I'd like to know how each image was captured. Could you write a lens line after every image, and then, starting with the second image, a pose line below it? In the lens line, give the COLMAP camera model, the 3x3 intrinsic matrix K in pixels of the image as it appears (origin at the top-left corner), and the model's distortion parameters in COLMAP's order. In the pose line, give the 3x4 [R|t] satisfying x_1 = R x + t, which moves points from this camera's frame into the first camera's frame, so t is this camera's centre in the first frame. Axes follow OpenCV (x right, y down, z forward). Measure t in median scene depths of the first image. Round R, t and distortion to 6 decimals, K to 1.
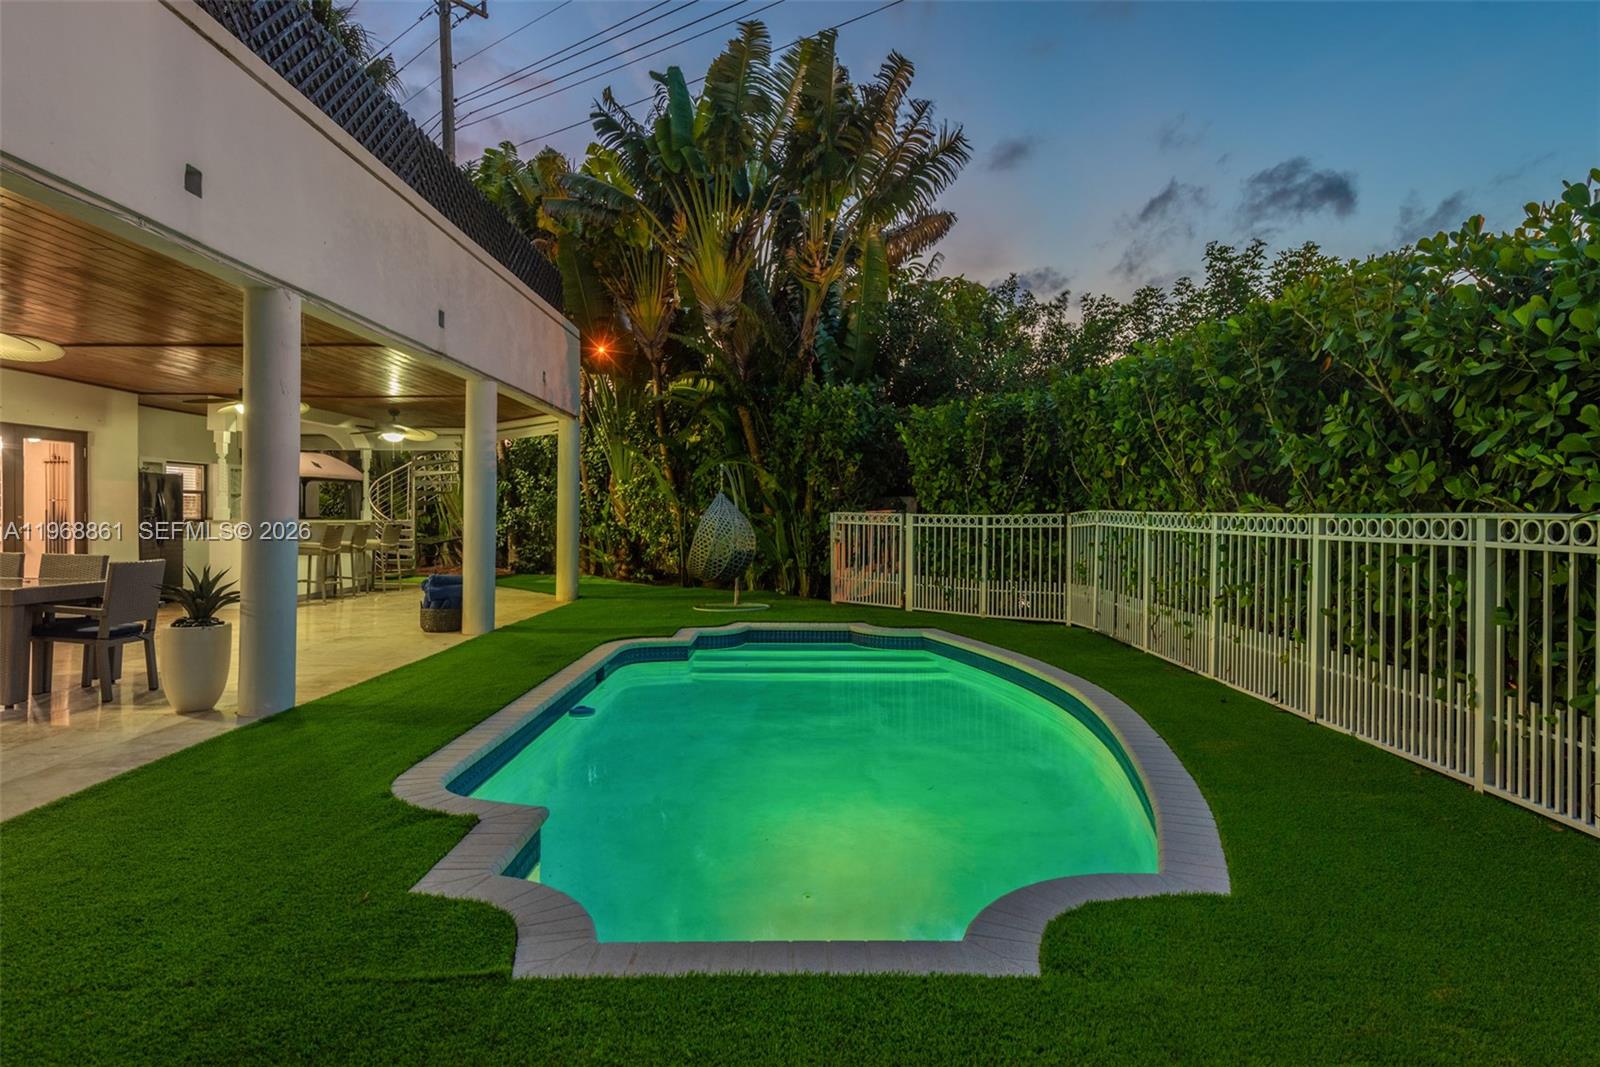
lens RADIAL K [[867.4, 0, 806.7], [0, 867.4, 525.2], [0, 0, 1]] dist [0.000475, -0.000061]
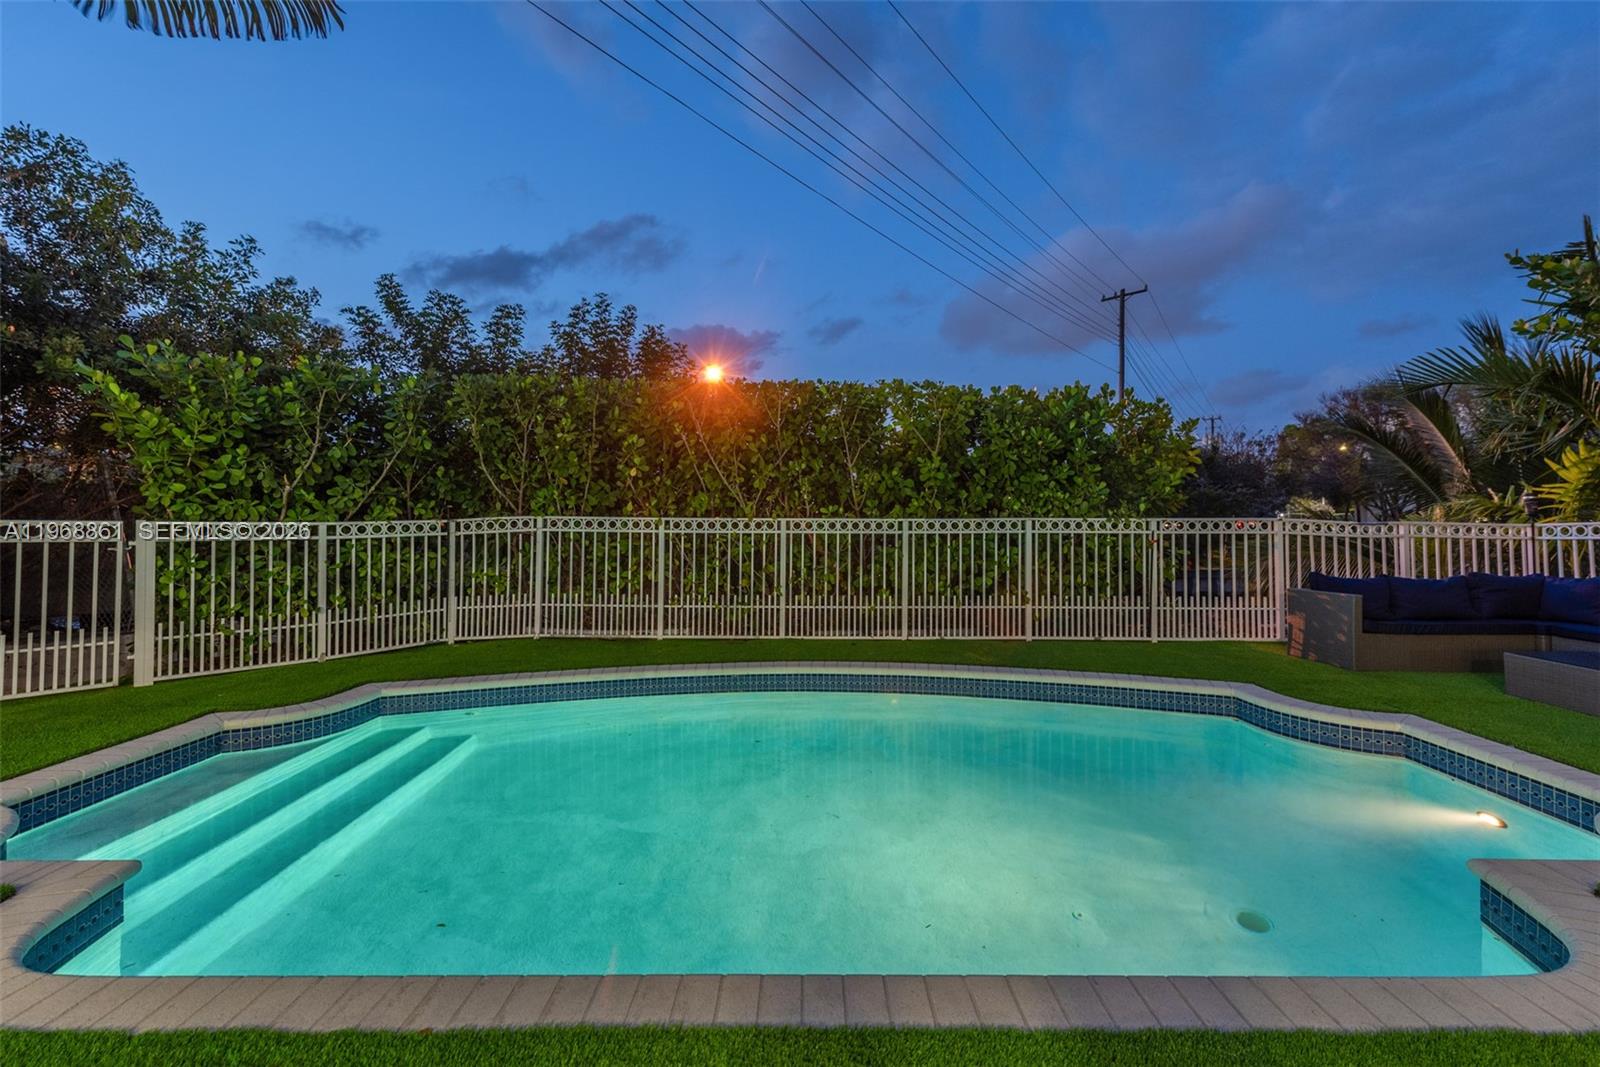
lens RADIAL K [[636.5, 0, 806.4], [0, 636.5, 512.4], [0, 0, 1]] dist [0.006892, -0.000556]
pose [[0.019996, 0.011070, 0.999739, -0.339813], [0.017624, 0.999779, -0.011423, -0.006619], [-0.999645, 0.017848, 0.019796, 0.591577]]
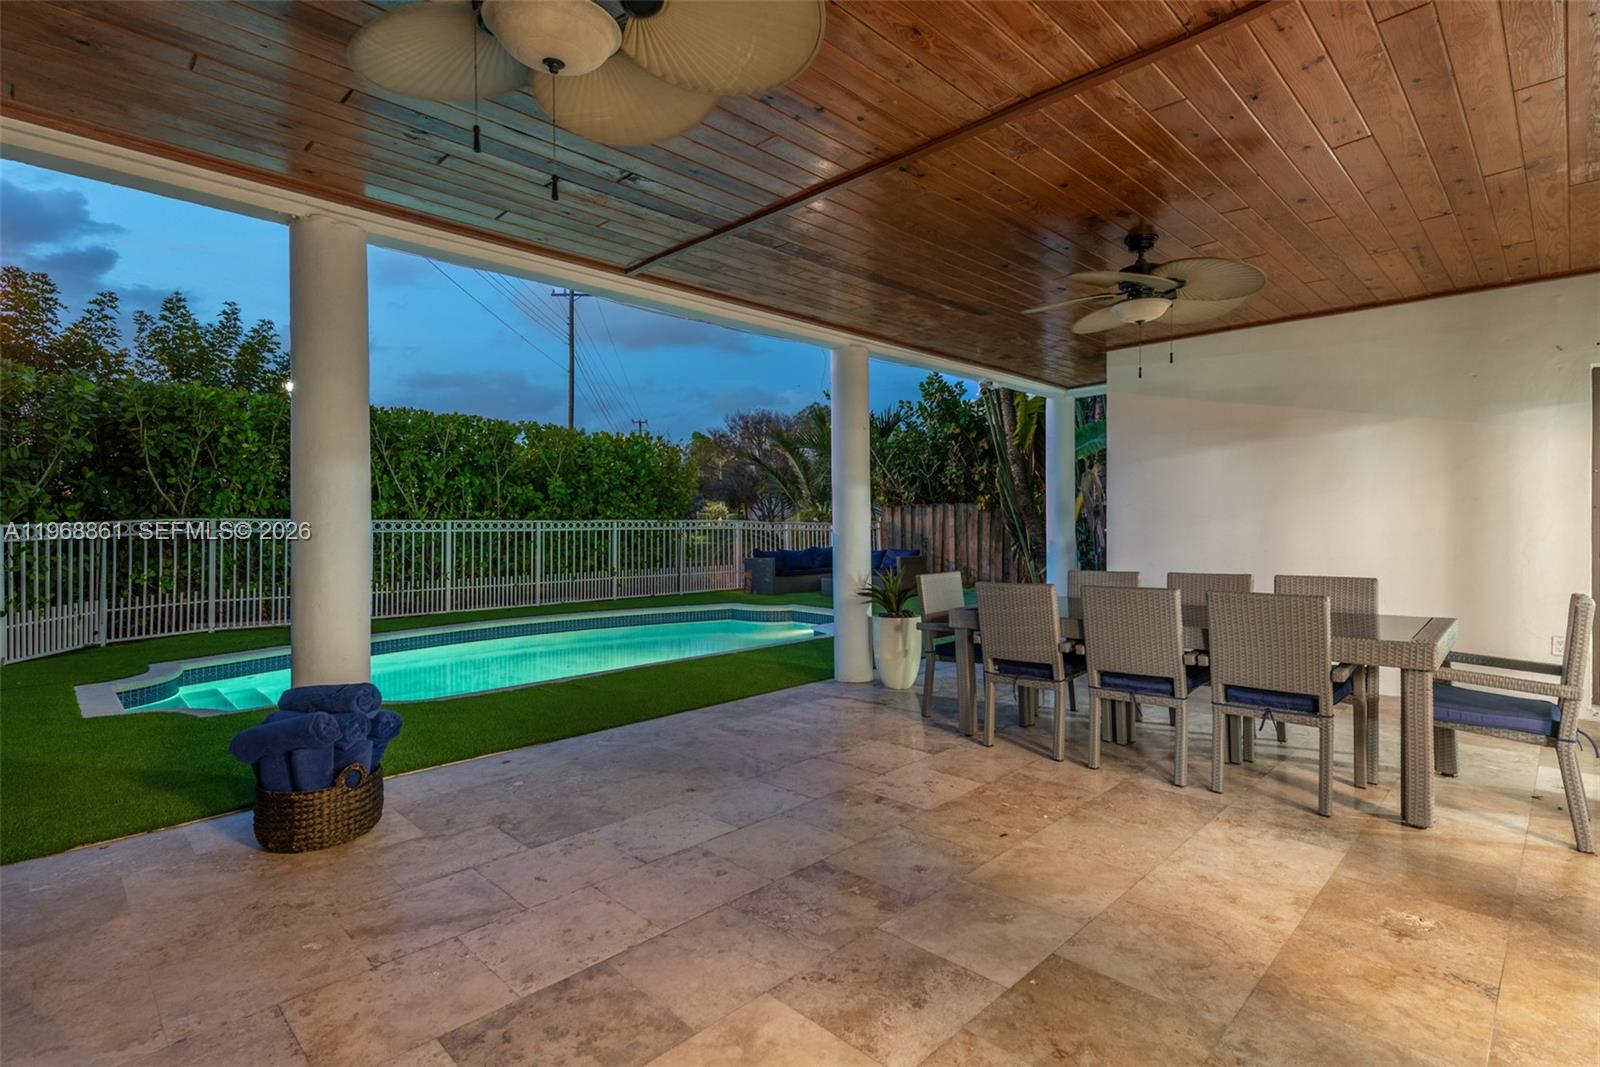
lens RADIAL K [[763.9, 0, 794.4], [0, 763.9, 527.4], [0, 0, 1]] dist [0.000251, 0.000071]
pose [[-0.693605, -0.011914, 0.720257, -0.727332], [0.008987, 0.999642, 0.025191, -0.020030], [-0.720299, 0.023946, -0.693250, 0.988973]]
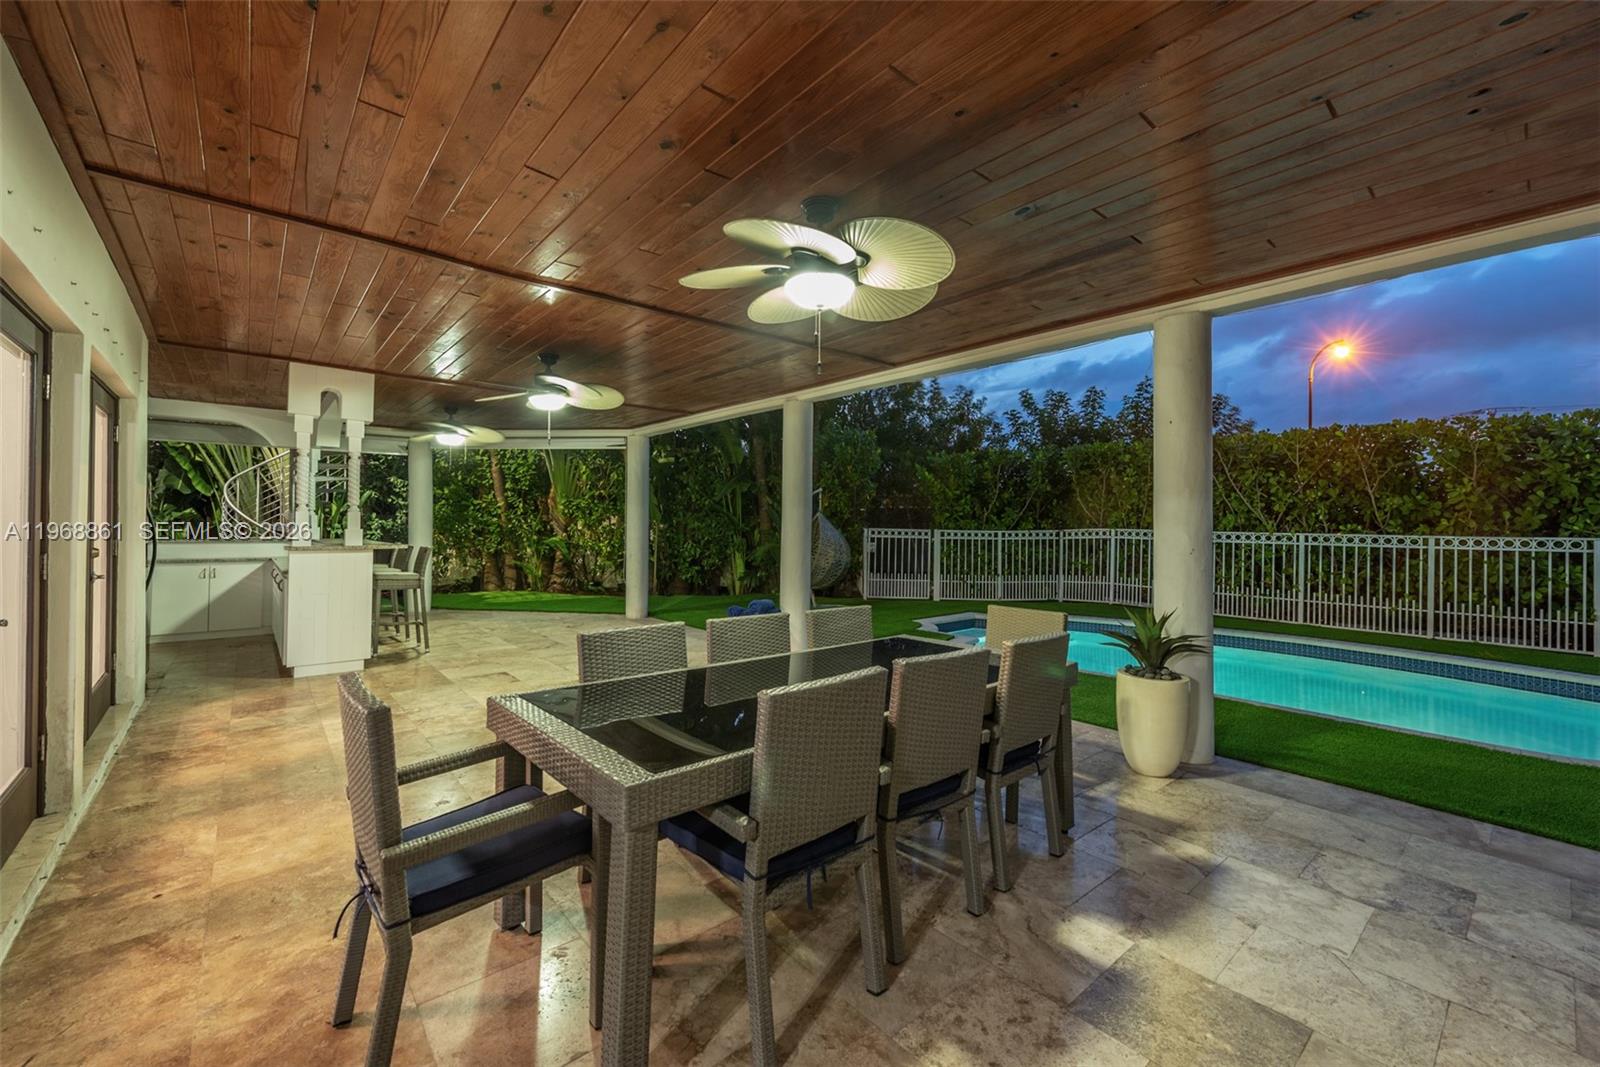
lens RADIAL K [[636.5, 0, 797.2], [0, 636.5, 519.4], [0, 0, 1]] dist [0.006892, -0.000556]
pose [[0.781757, 0.006076, 0.623553, -0.747931], [0.003983, 0.999883, -0.014738, -0.017039], [-0.623570, 0.014005, 0.781642, 0.384675]]
